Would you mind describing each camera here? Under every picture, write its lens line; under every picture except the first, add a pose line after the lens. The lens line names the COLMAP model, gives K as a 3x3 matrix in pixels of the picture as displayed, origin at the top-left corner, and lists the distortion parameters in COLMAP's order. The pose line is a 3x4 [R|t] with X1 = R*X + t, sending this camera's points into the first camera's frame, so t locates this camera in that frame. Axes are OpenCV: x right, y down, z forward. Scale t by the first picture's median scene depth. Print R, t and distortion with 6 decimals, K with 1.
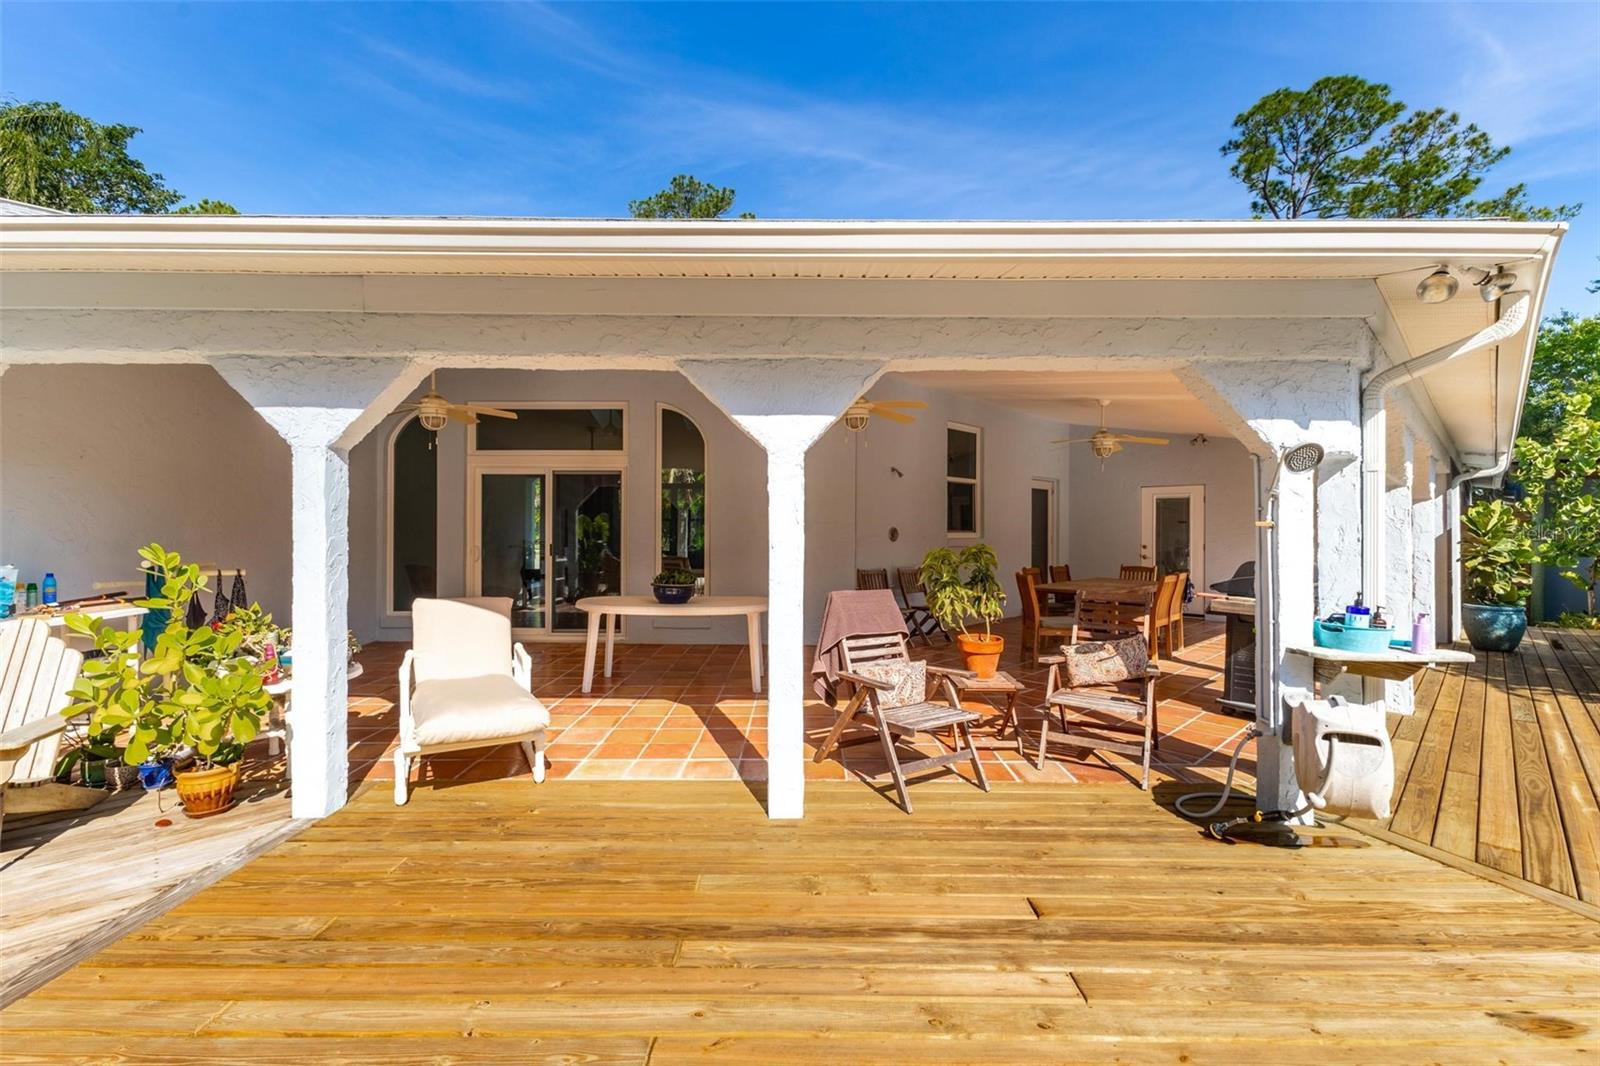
lens RADIAL K [[694.3, 0, 797.1], [0, 694.3, 501.7], [0, 0, 1]] dist [0.000306, -0.000008]
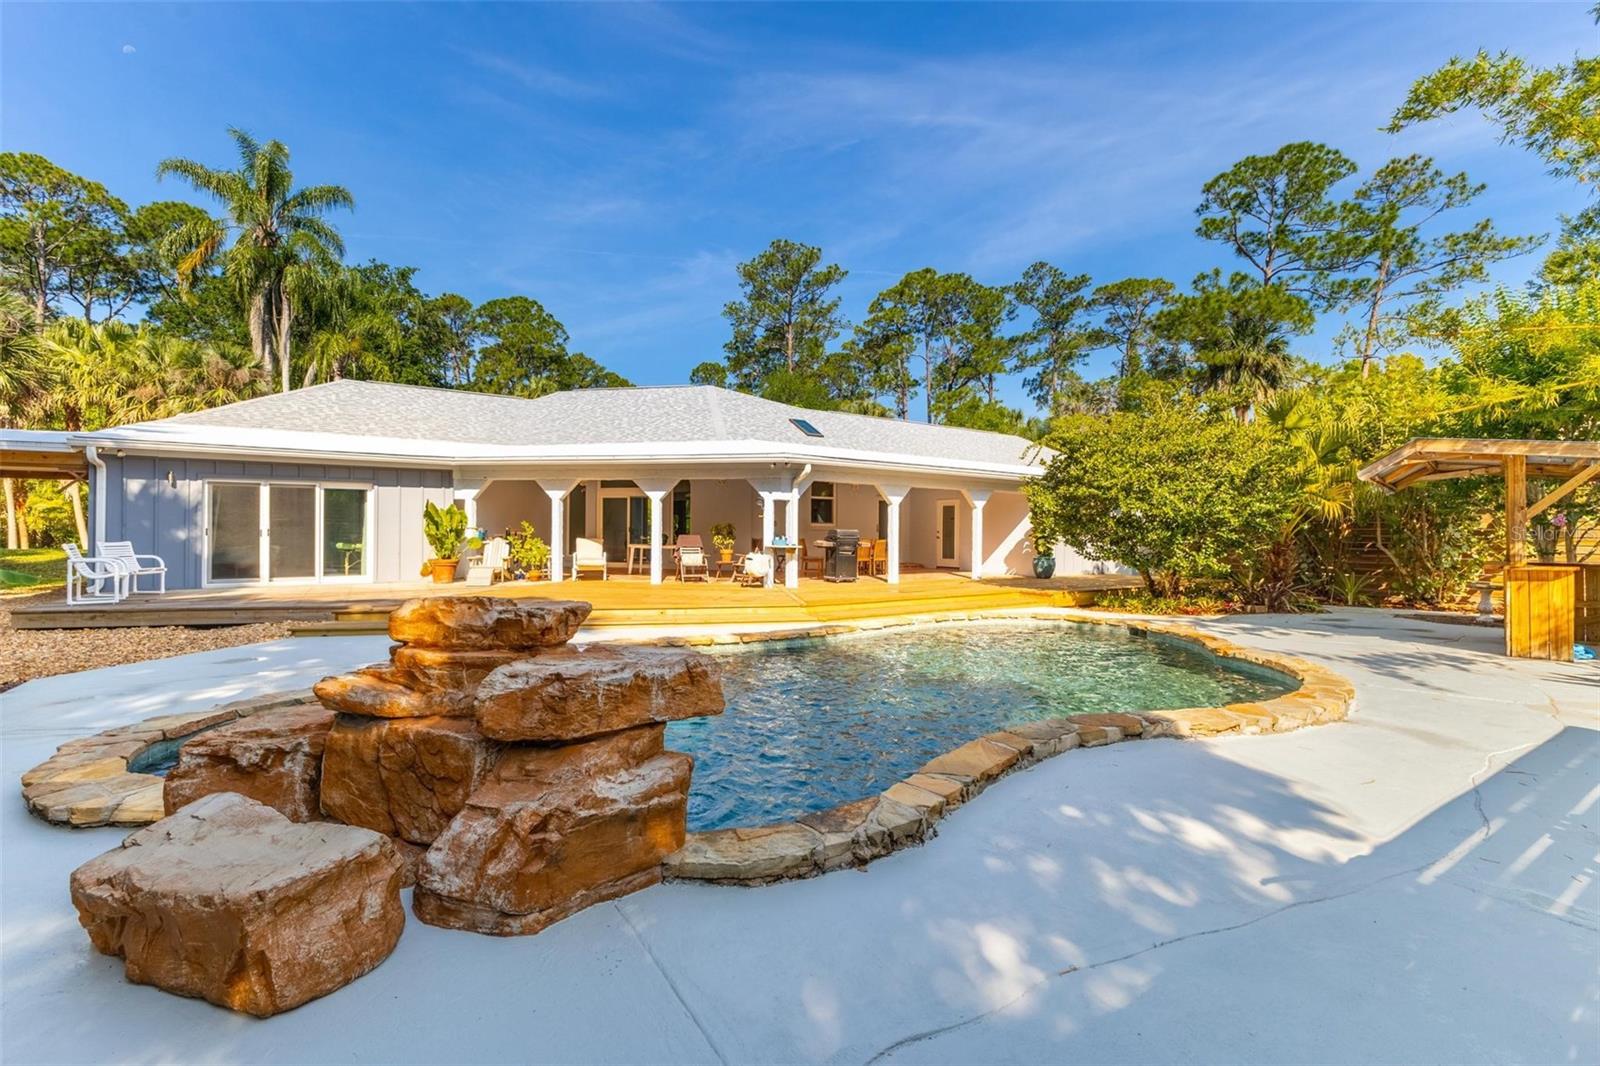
lens RADIAL K [[690.1, 0, 800.0], [0, 690.1, 533.0], [0, 0, 1]] dist [0.000802, 0.000035]
pose [[0.979239, 0.005725, -0.202629, 0.206592], [0.002637, 0.999157, 0.040976, -0.003954], [0.202692, -0.040659, 0.978398, -0.359188]]
